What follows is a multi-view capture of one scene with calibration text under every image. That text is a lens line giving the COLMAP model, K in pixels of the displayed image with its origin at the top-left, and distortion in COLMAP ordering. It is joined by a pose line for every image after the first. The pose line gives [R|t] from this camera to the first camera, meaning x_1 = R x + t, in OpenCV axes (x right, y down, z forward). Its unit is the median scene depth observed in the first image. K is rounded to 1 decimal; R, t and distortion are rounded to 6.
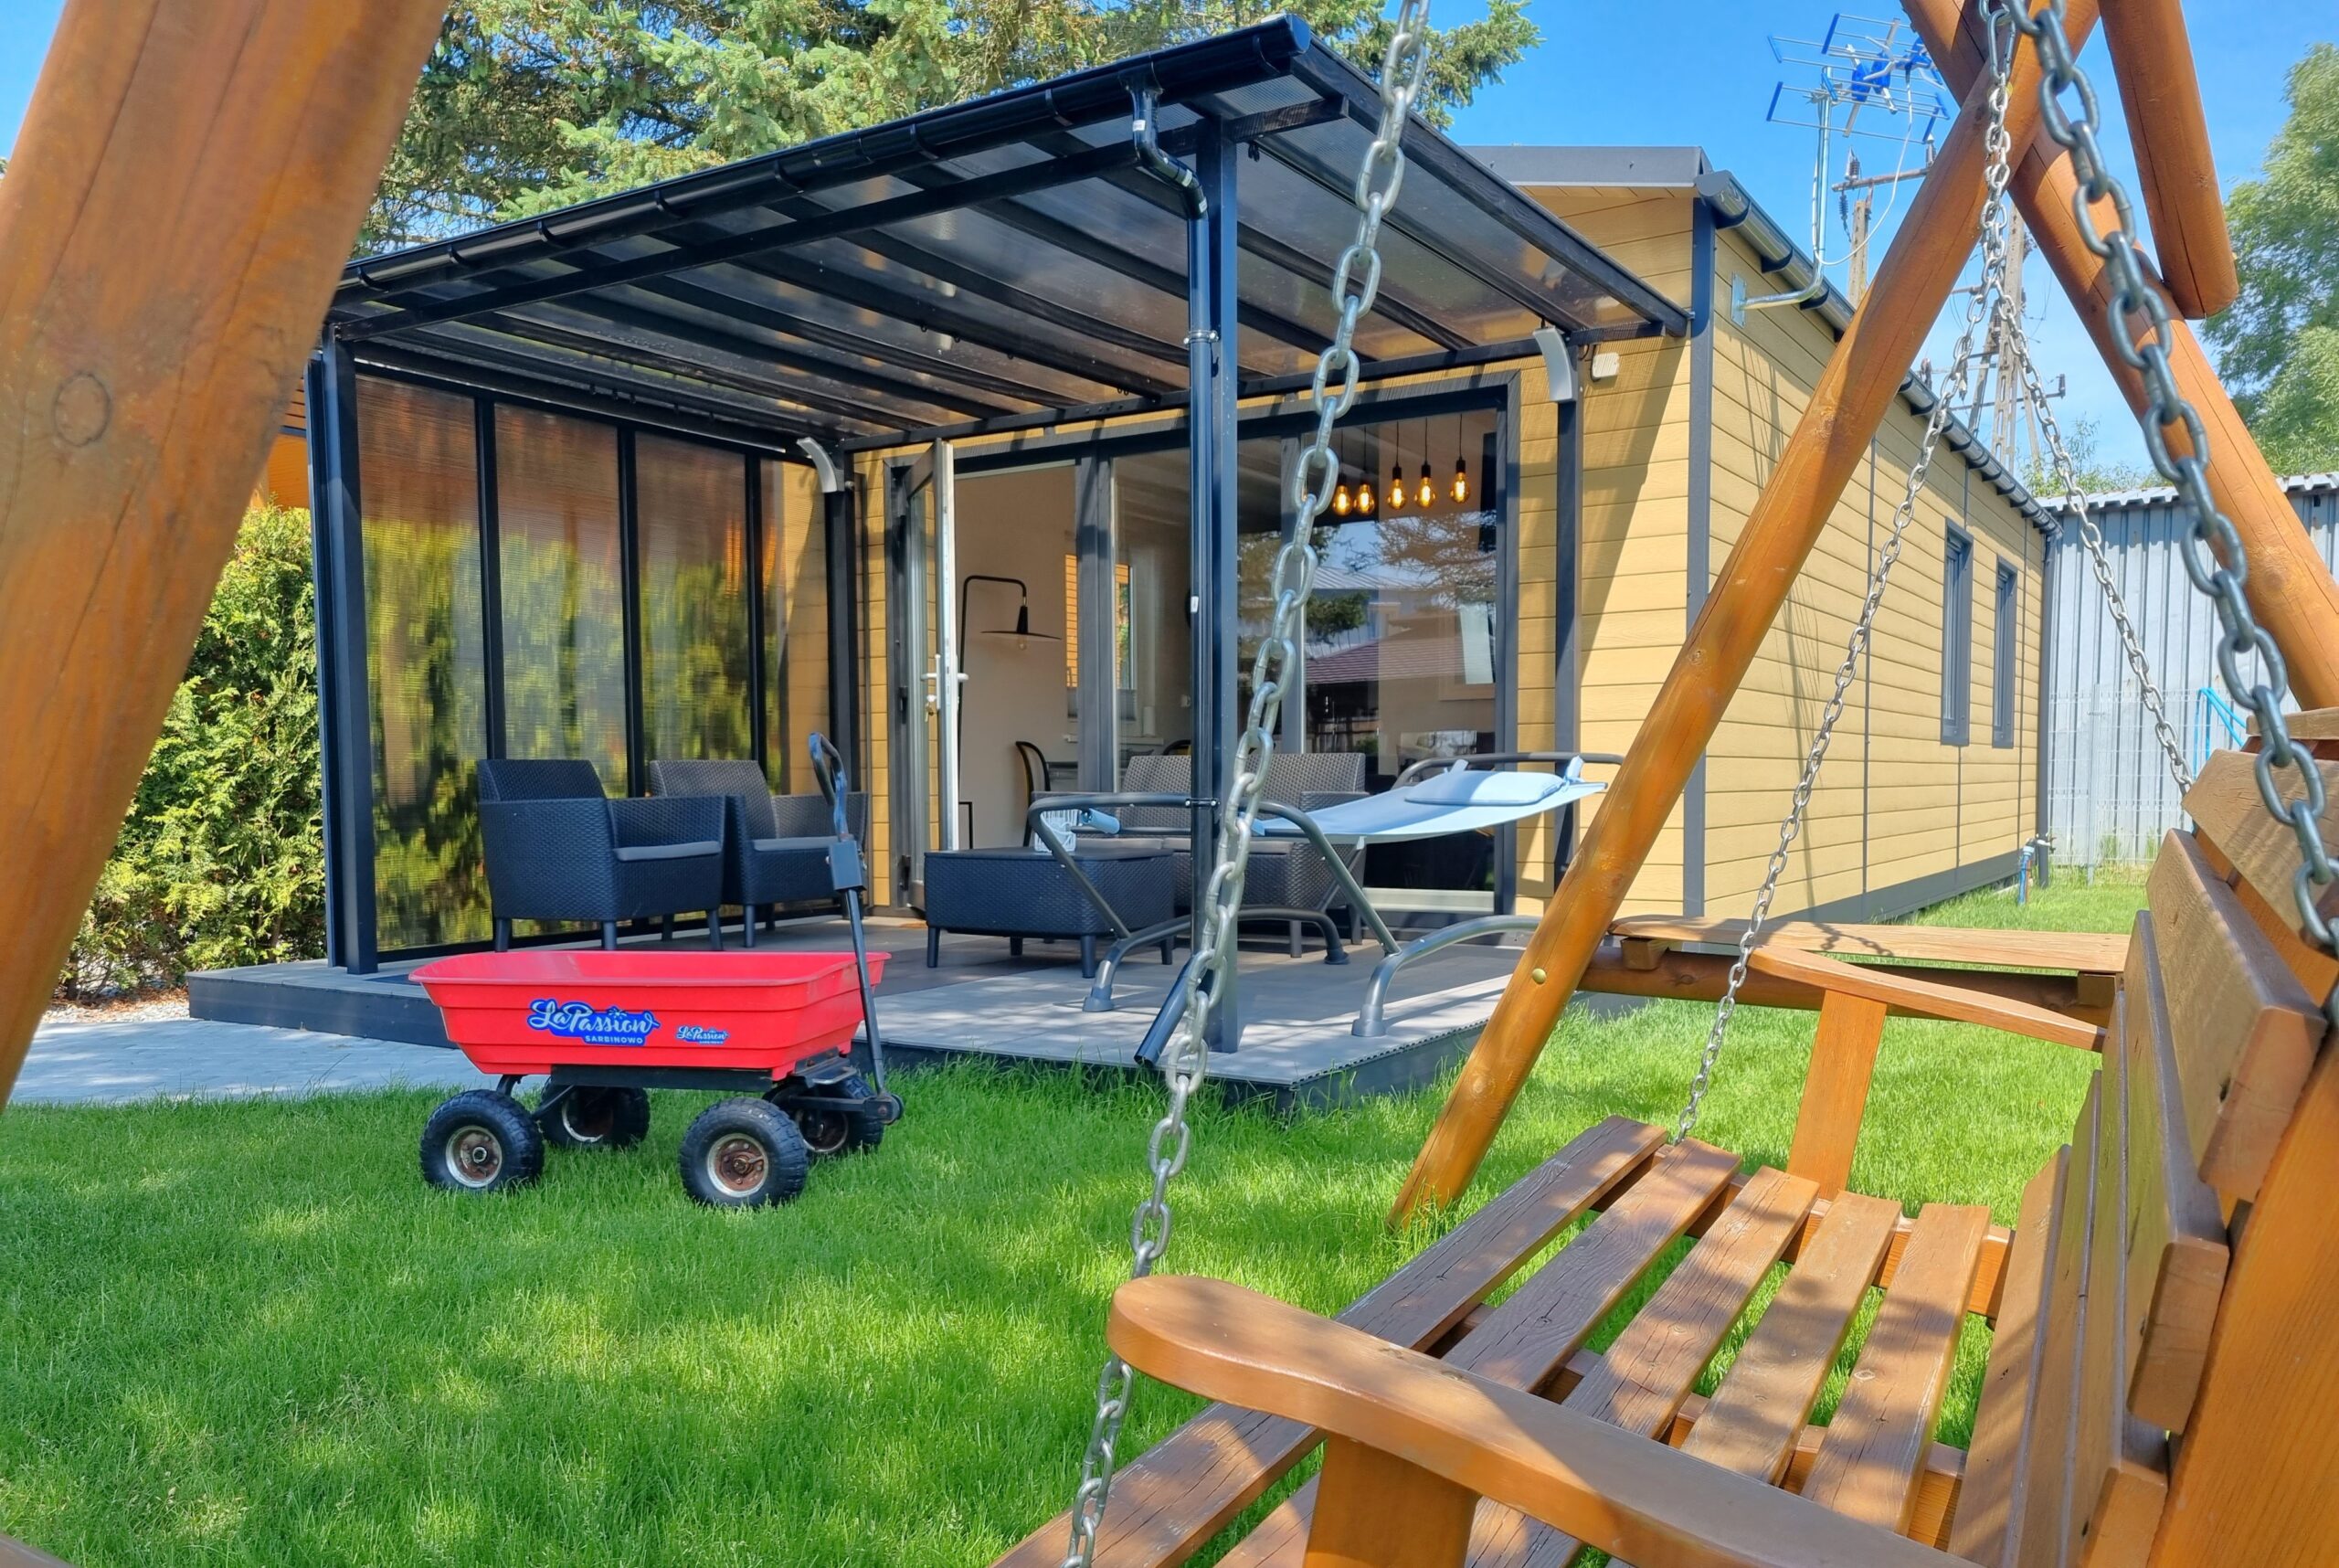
lens RADIAL K [[1770.0, 0, 1165.0], [0, 1770.0, 857.2], [0, 0, 1]] dist [0.067533, -0.058172]
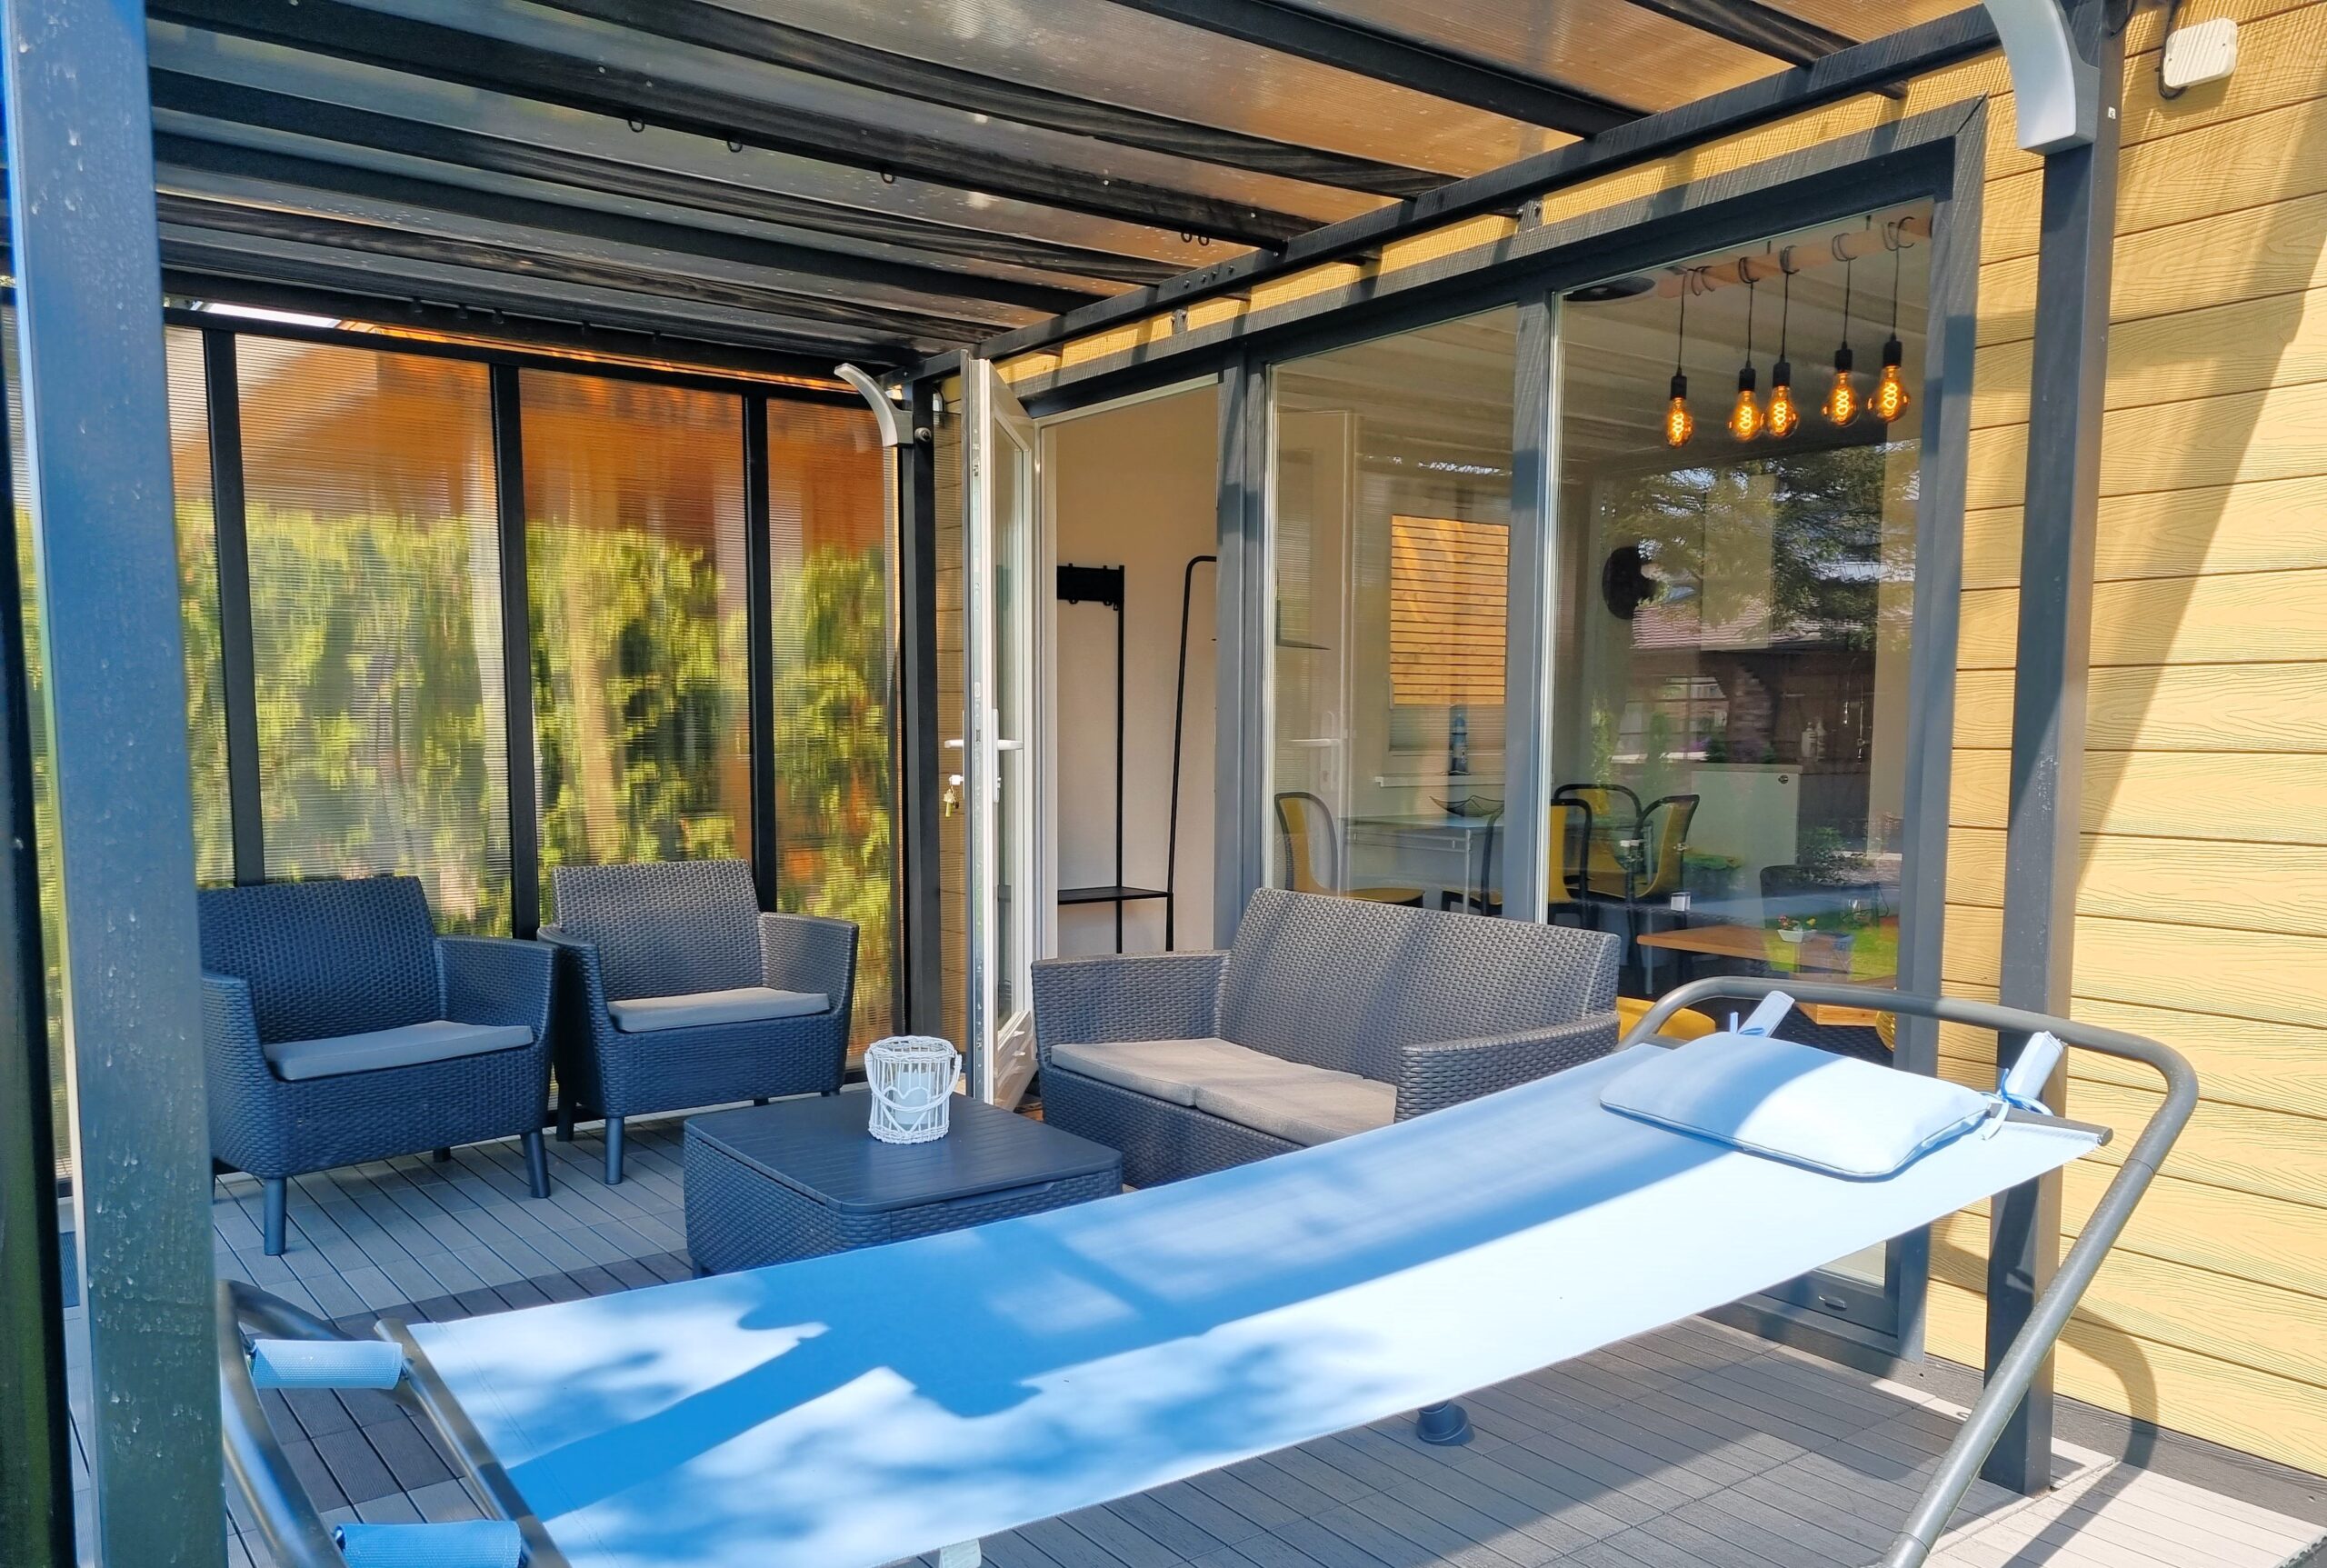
lens RADIAL K [[1744.1, 0, 1169.9], [0, 1744.1, 879.2], [0, 0, 1]] dist [0.060301, -0.041646]
pose [[0.935138, 0.042208, -0.351762, 0.160465], [-0.024249, 0.998175, 0.055306, -0.094658], [0.353454, -0.043188, 0.934454, 0.478544]]
